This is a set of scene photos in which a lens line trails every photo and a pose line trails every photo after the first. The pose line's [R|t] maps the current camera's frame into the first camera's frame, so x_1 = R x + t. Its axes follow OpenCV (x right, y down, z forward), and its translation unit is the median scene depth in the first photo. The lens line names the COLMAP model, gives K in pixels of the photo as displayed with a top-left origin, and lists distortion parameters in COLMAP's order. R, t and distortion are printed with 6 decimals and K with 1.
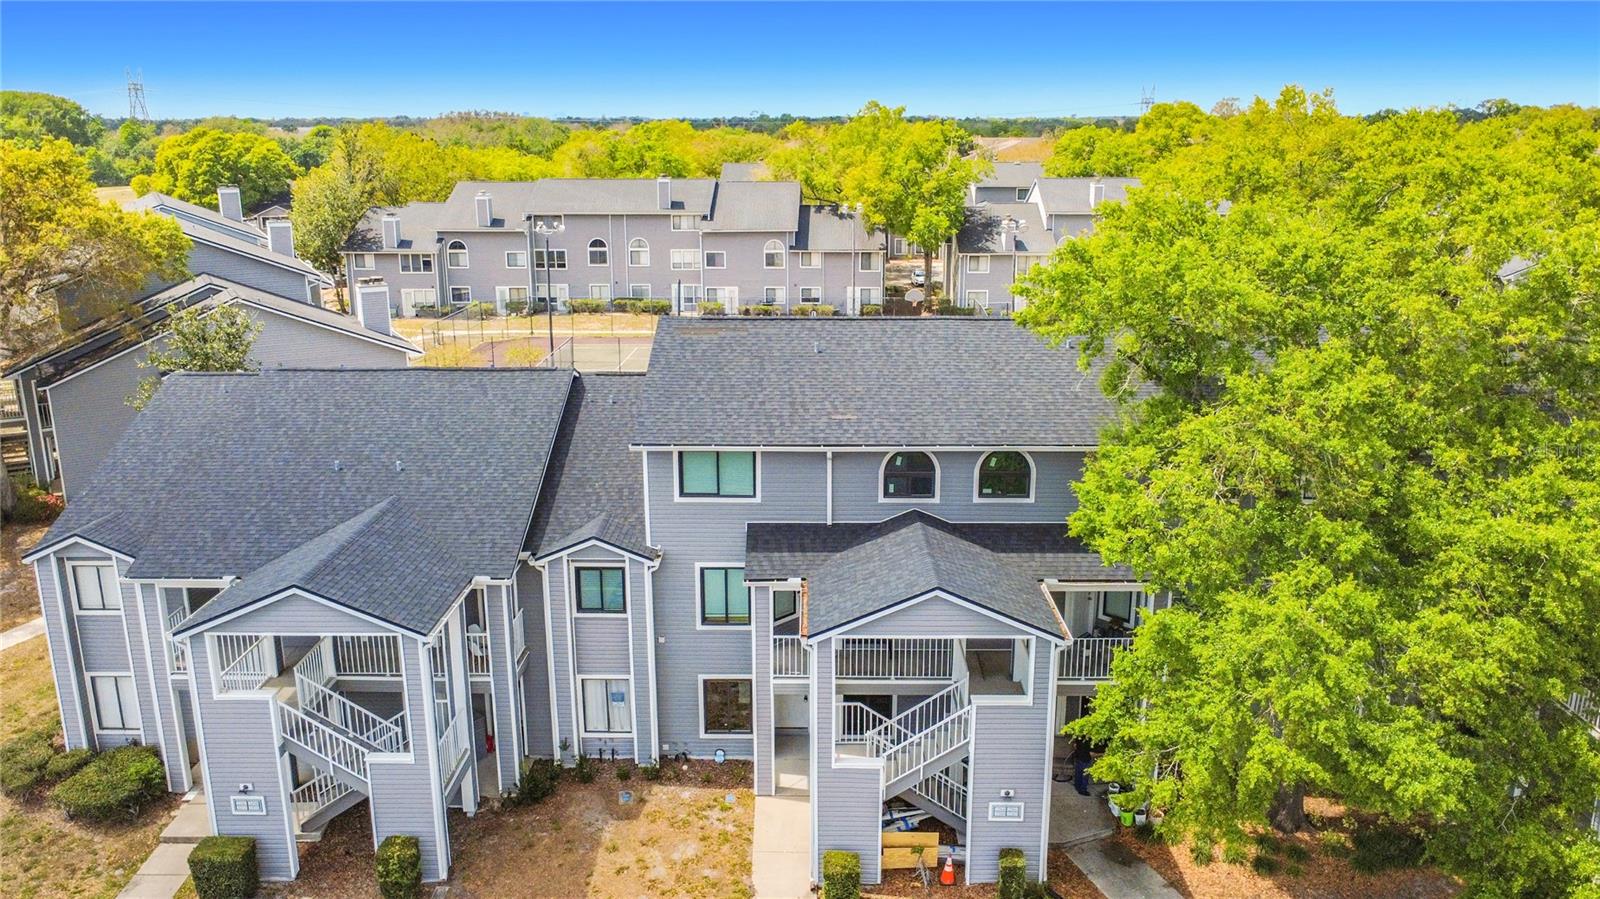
lens RADIAL K [[1167.2, 0, 800.0], [0, 1167.2, 449.5], [0, 0, 1]] dist [0.000276, -0.003844]
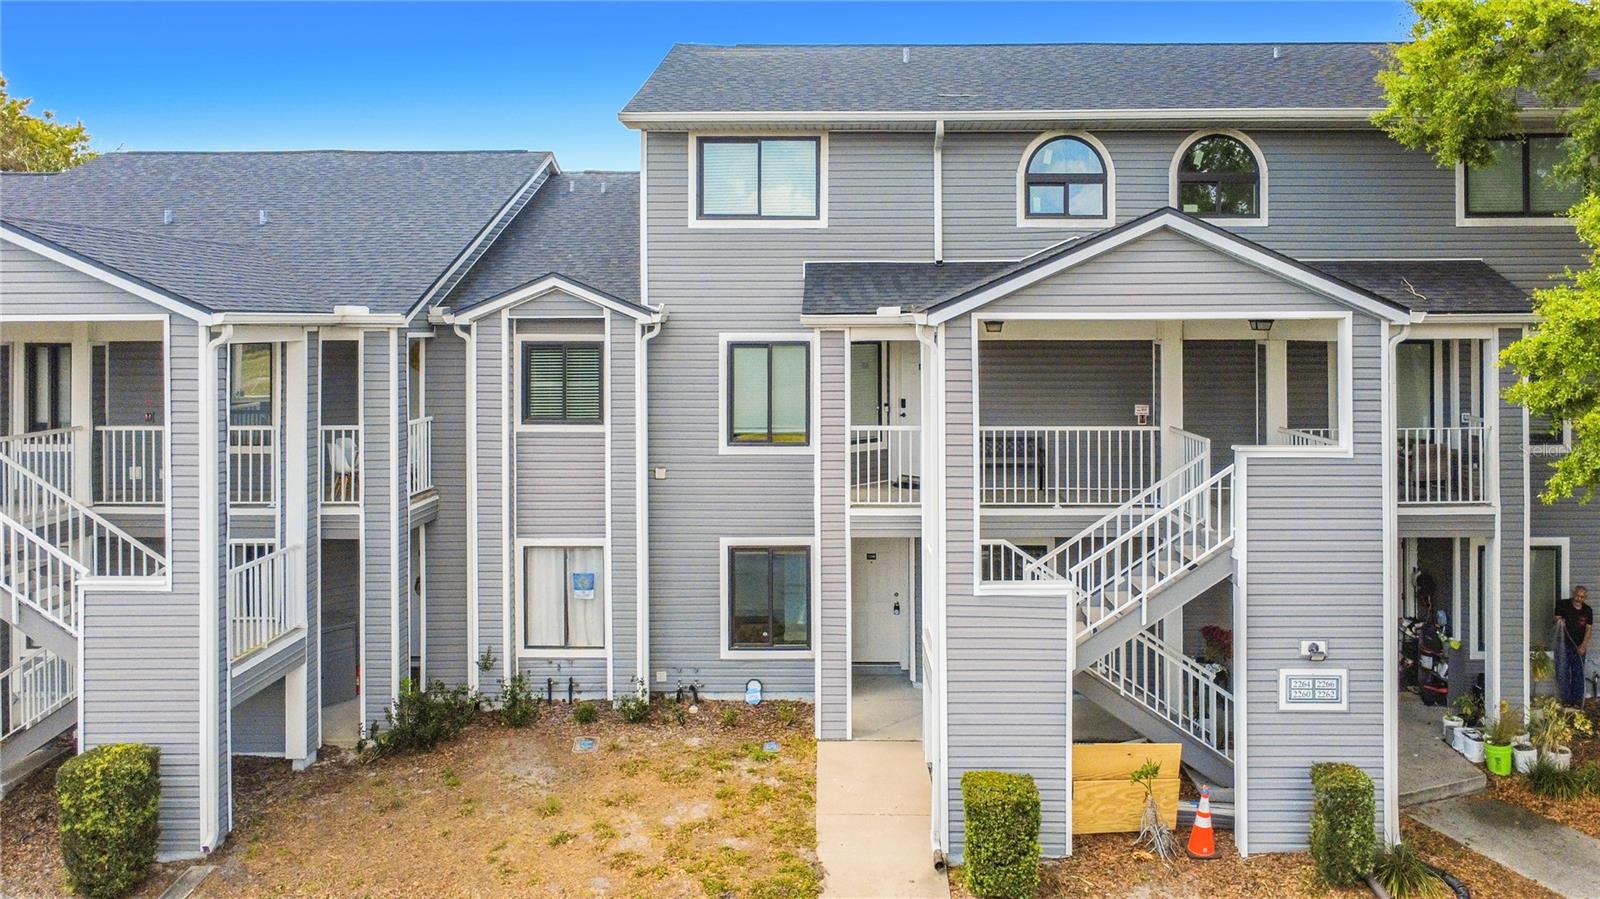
lens RADIAL K [[1216.1, 0, 839.5], [0, 1216.1, 292.1], [0, 0, 1]] dist [-0.001315, 0.000099]
pose [[0.999983, -0.002275, 0.005354, -0.029819], [0.003658, 0.961582, -0.274493, 0.246810], [-0.004523, 0.274508, 0.961574, 0.374455]]
